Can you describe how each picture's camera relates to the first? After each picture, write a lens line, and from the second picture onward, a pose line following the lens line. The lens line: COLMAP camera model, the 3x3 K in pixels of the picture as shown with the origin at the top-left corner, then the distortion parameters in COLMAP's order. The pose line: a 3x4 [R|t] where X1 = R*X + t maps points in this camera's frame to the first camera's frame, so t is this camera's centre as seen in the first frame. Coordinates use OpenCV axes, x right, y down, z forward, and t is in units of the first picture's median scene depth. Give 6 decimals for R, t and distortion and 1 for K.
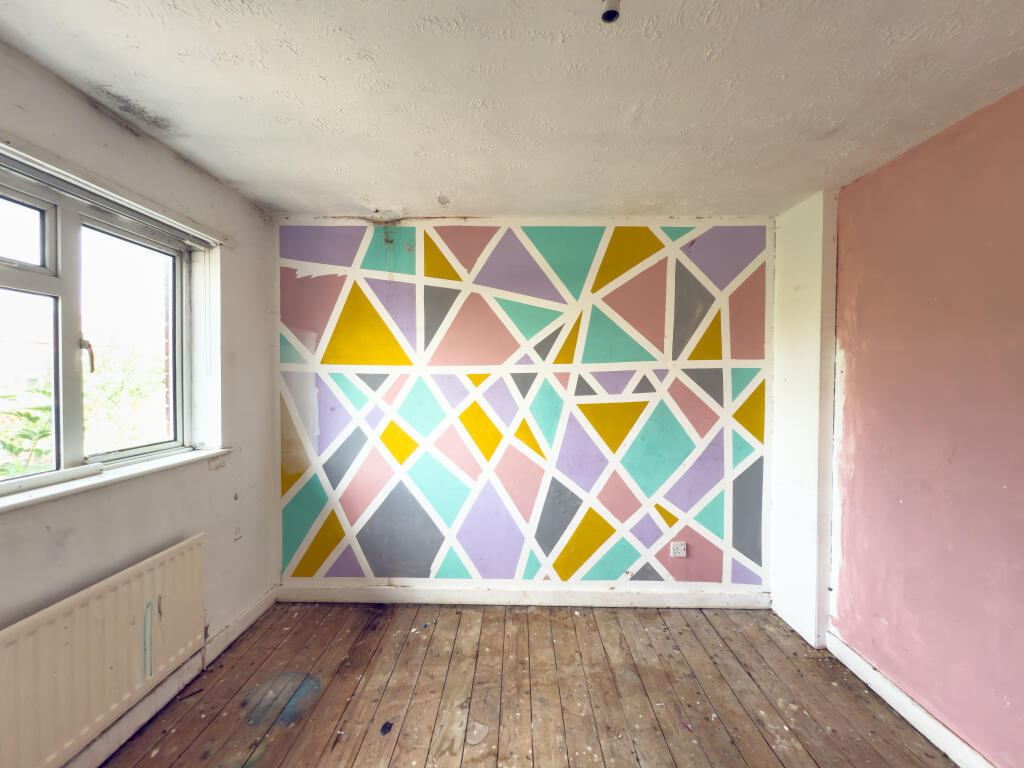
lens RADIAL K [[411.6, 0, 504.3], [0, 411.6, 384.6], [0, 0, 1]] dist [-0.003031, 0.000659]
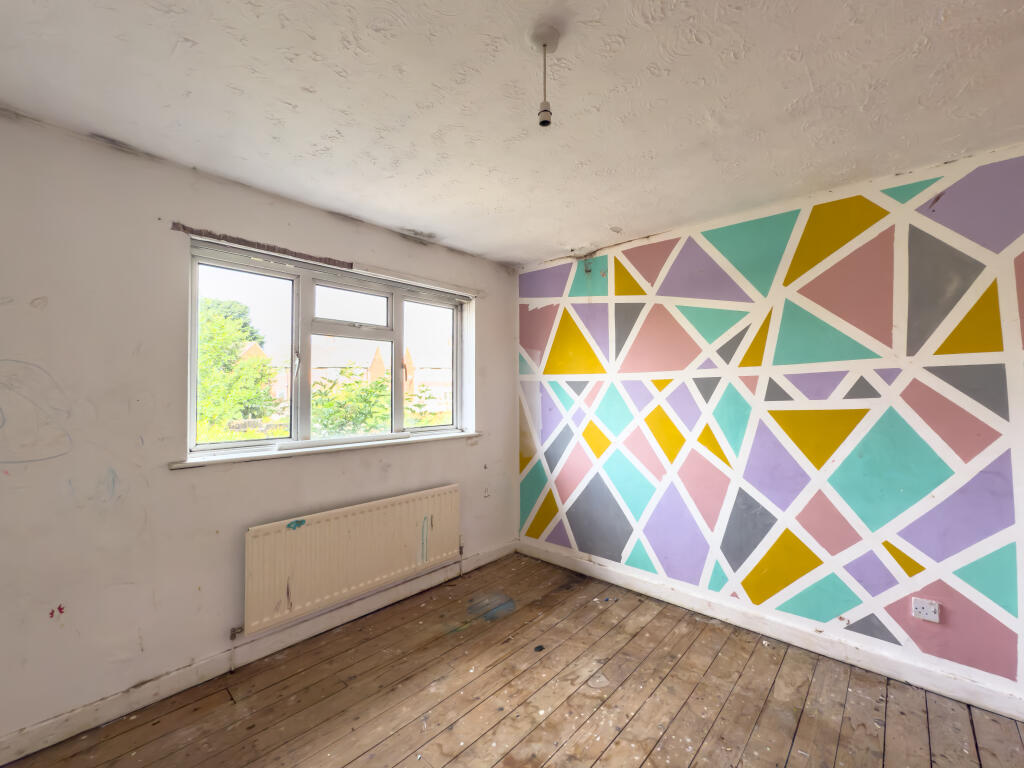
lens RADIAL K [[411.6, 0, 523.3], [0, 411.6, 385.7], [0, 0, 1]] dist [-0.003031, 0.000659]
pose [[0.773895, -0.011436, -0.633211, 0.338244], [-0.008119, 0.999576, -0.027975, 0.023117], [0.633262, 0.026791, 0.773473, -0.045302]]
